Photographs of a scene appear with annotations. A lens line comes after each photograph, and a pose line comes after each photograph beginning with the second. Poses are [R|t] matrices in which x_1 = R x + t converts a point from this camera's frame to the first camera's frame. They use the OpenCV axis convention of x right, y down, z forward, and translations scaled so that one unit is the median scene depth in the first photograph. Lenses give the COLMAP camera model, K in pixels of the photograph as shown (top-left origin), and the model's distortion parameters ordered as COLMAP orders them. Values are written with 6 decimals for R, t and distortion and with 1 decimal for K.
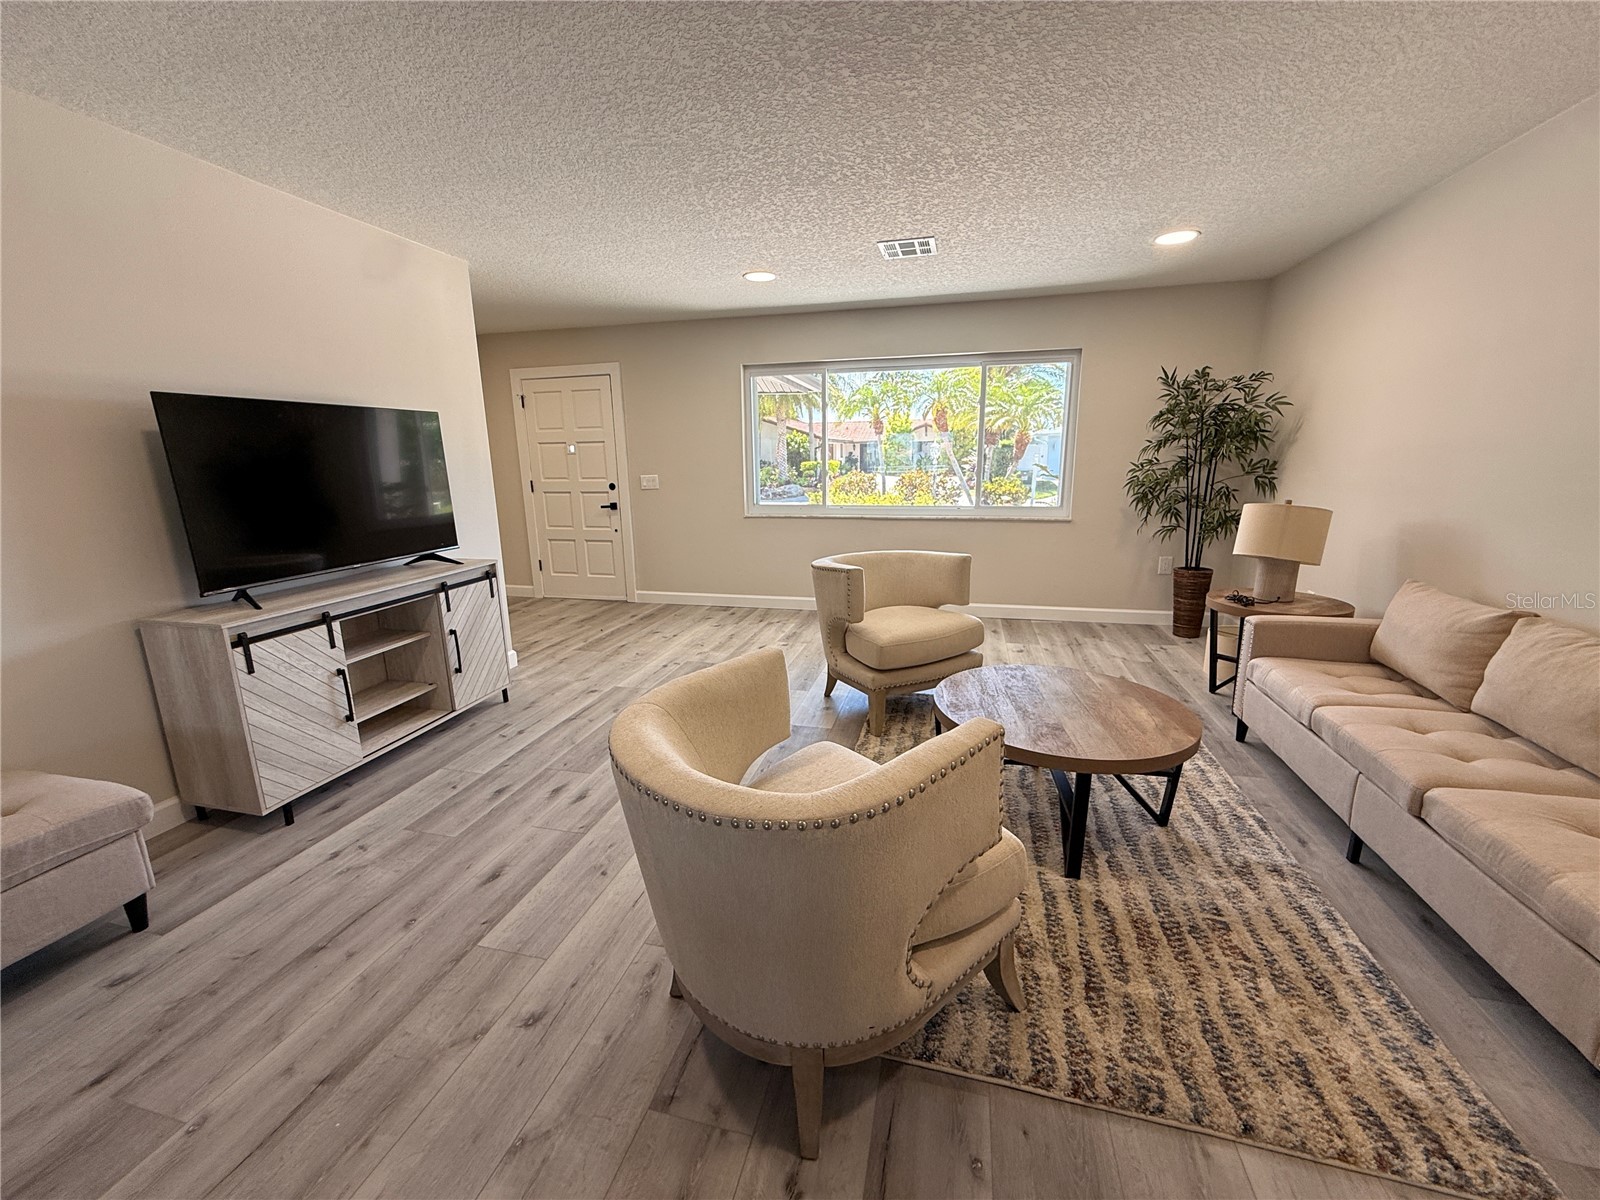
lens RADIAL K [[636.6, 0, 800.0], [0, 636.6, 600.0], [0, 0, 1]] dist [-0.000420, 0.000101]
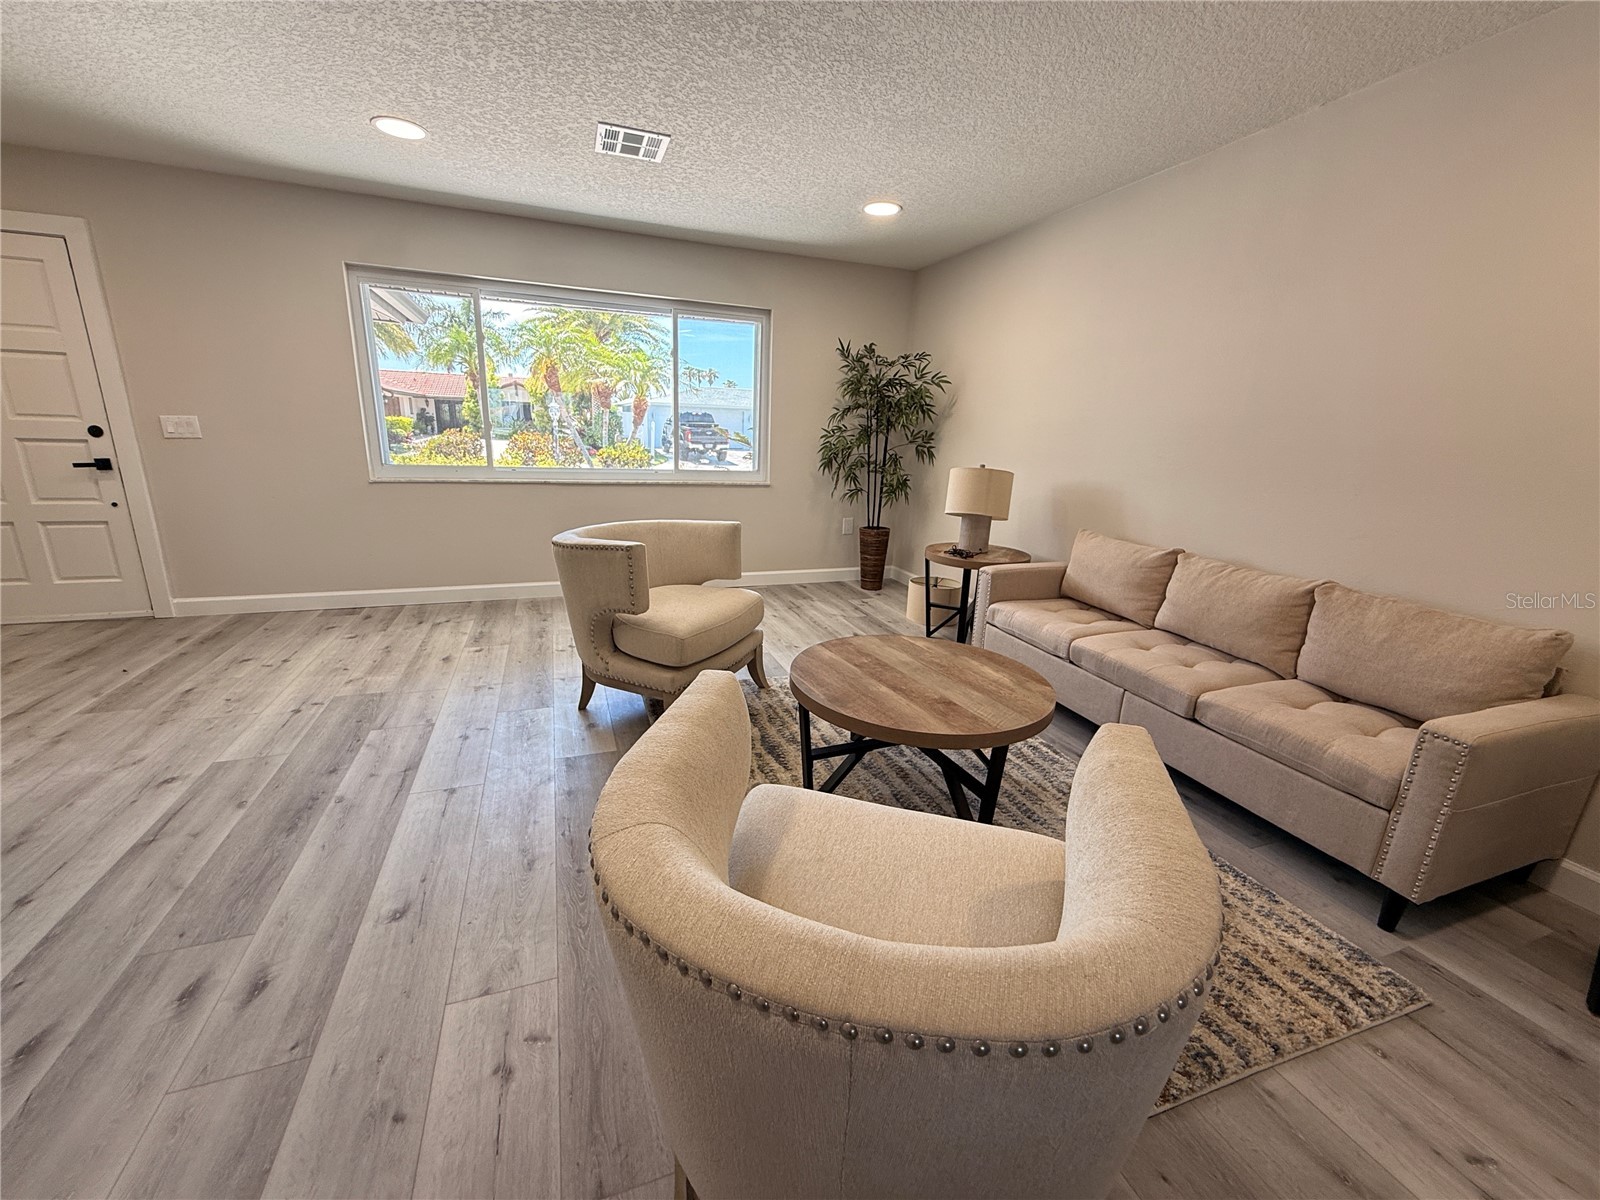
lens RADIAL K [[636.6, 0, 800.0], [0, 636.6, 600.0], [0, 0, 1]] dist [-0.000420, 0.000101]
pose [[0.822240, -0.104515, 0.559463, -0.138476], [0.076972, 0.994384, 0.072639, -0.016598], [-0.563913, -0.016664, 0.825666, 0.171089]]
